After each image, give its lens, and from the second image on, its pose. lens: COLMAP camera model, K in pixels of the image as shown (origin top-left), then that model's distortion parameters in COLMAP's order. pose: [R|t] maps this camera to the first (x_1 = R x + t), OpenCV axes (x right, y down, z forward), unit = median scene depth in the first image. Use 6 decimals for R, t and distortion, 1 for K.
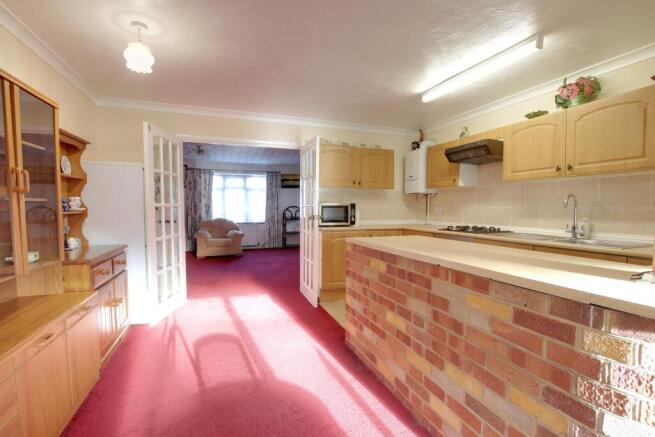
lens RADIAL K [[304.4, 0, 325.7], [0, 304.4, 213.7], [0, 0, 1]] dist [-0.001683, -0.000086]
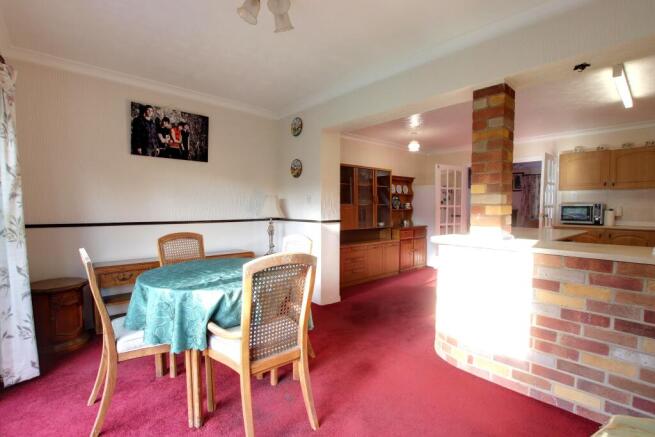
lens RADIAL K [[304.4, 0, 327.6], [0, 304.4, 216.4], [0, 0, 1]] dist [-0.001683, -0.000086]
pose [[0.376375, 0.025860, -0.926106, 0.926813], [-0.022363, 0.999573, 0.018823, 0.015285], [0.926197, 0.013626, 0.376793, -0.373667]]
